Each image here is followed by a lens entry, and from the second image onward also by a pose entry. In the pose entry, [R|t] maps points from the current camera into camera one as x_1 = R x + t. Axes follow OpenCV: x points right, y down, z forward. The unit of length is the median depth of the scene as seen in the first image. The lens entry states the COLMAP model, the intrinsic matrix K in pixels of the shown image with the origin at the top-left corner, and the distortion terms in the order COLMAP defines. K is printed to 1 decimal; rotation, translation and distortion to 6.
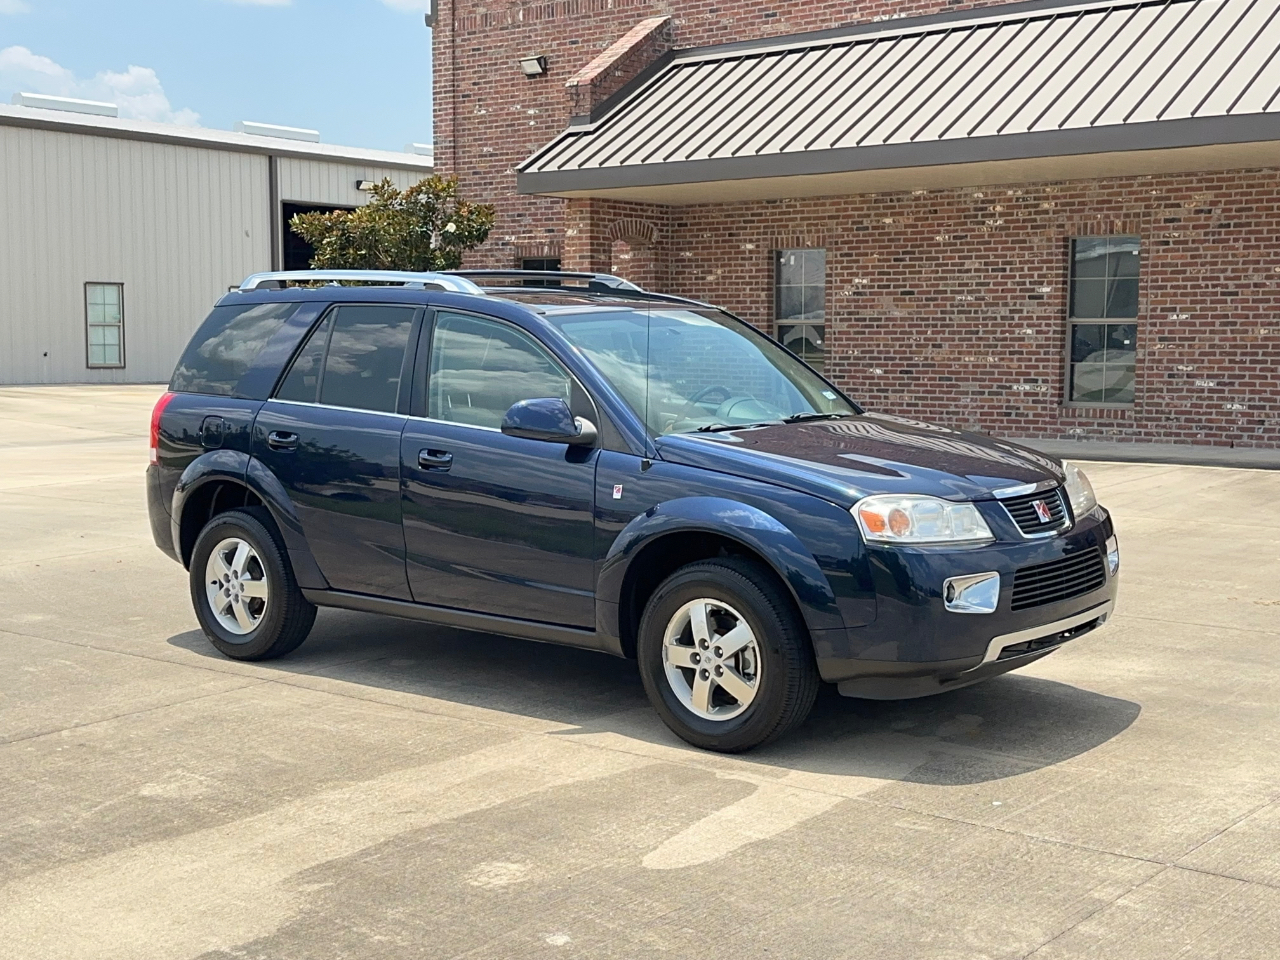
lens RADIAL K [[1739.1, 0, 635.6], [0, 1739.1, 481.3], [0, 0, 1]] dist [0.197063, -0.417791]
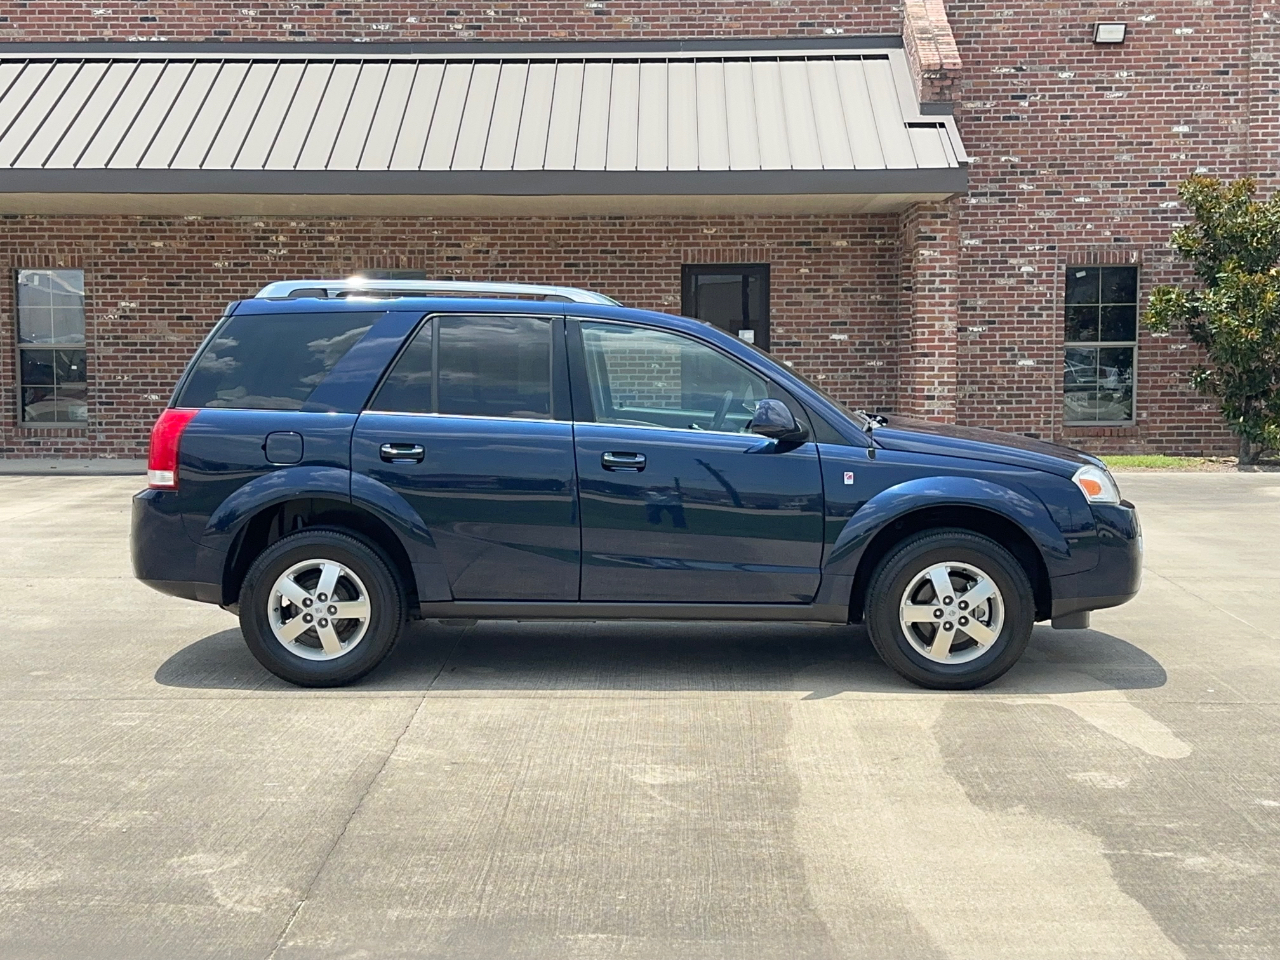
lens RADIAL K [[1749.1, 0, 631.4], [0, 1749.1, 486.0], [0, 0, 1]] dist [0.199336, -0.435906]
pose [[0.785952, -0.045219, 0.616632, -0.281198], [0.056451, 0.998405, 0.001263, 0.000576], [-0.615705, 0.033817, 0.787251, 0.060253]]
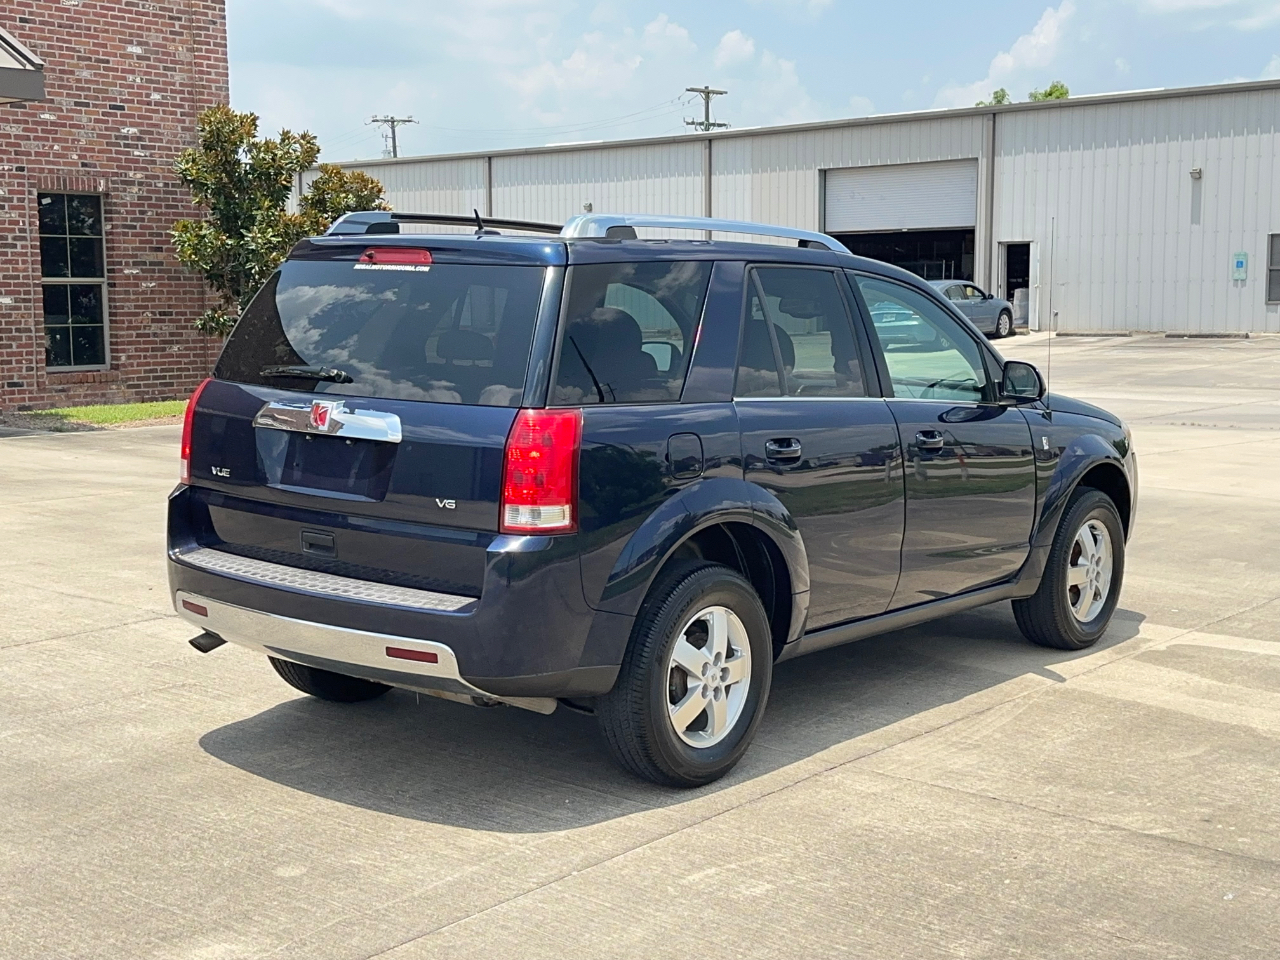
lens RADIAL K [[1749.1, 0, 631.4], [0, 1749.1, 486.0], [0, 0, 1]] dist [0.199336, -0.435906]
pose [[-0.013443, -0.112721, 0.993536, -0.370854], [0.088672, 0.989576, 0.113471, -0.038677], [-0.995970, 0.089624, -0.003308, 0.425254]]
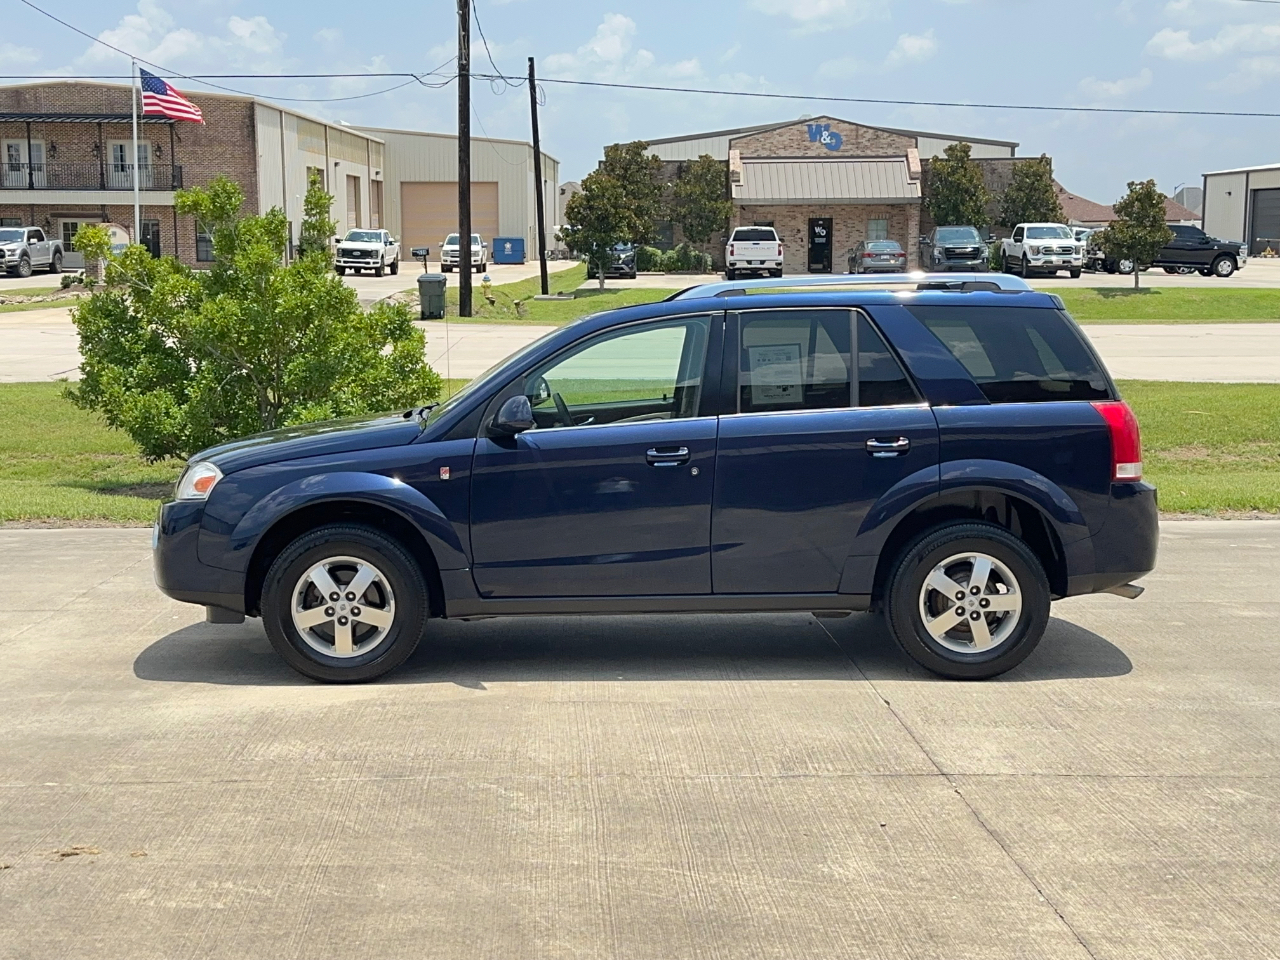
lens RADIAL K [[1749.7, 0, 615.6], [0, 1749.7, 483.4], [0, 0, 1]] dist [0.186192, -0.354957]
pose [[-0.755072, 0.084740, -0.650143, 0.278684], [-0.056610, 0.979483, 0.193414, -0.081703], [0.653194, 0.182846, -0.734783, 0.717041]]
